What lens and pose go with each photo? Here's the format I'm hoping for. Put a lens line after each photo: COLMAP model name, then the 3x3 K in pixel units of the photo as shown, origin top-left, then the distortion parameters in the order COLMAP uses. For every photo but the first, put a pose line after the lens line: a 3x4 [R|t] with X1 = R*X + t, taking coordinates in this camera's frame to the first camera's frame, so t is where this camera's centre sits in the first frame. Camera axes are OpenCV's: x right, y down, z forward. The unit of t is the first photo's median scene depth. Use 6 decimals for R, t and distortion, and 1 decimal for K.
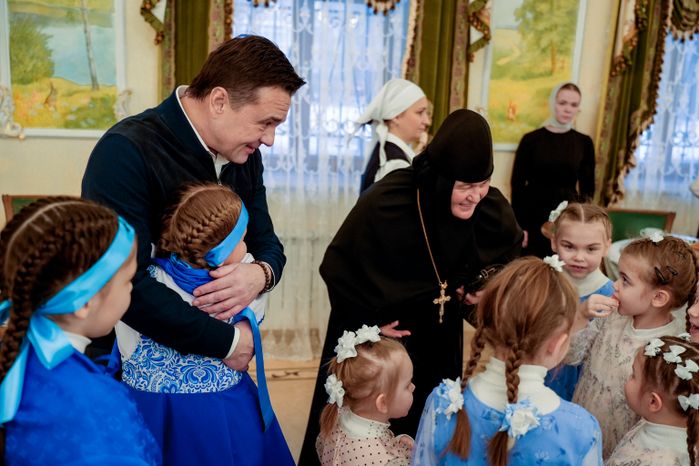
lens RADIAL K [[717.1, 0, 349.5], [0, 717.1, 233.0], [0, 0, 1]] dist [0.017304, -0.018260]
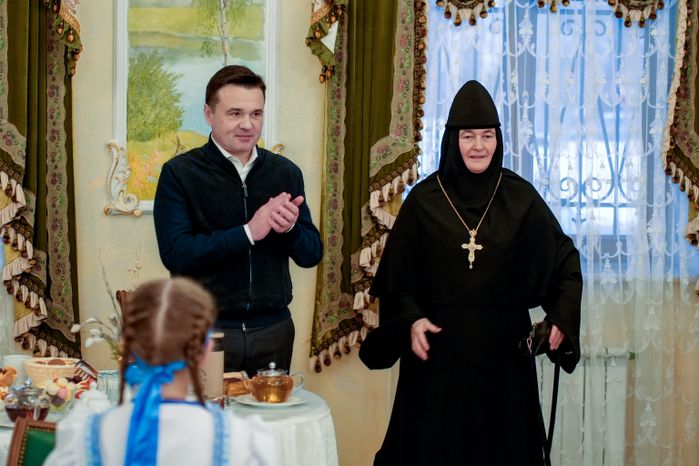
lens RADIAL K [[2129.4, 0, 349.5], [0, 2129.4, 233.0], [0, 0, 1]] dist [0.012089, -0.128464]
pose [[0.992570, -0.021116, -0.119832, 0.011732], [0.005050, 0.991127, -0.132821, 0.164357], [0.121574, 0.131229, 0.983869, -1.029882]]
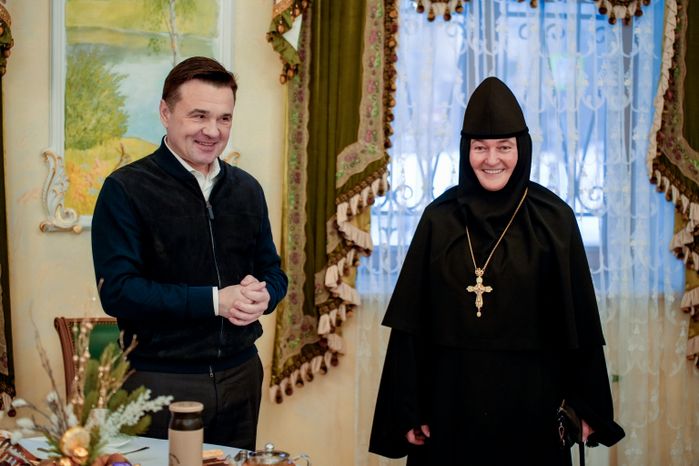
lens RADIAL K [[1566.3, 0, 349.5], [0, 1566.3, 233.0], [0, 0, 1]] dist [-0.094759, 0.756368]
pose [[0.998771, -0.027097, -0.041506, -0.145219], [0.021774, 0.992076, -0.123738, 0.047514], [0.044530, 0.122683, 0.991446, -0.368956]]
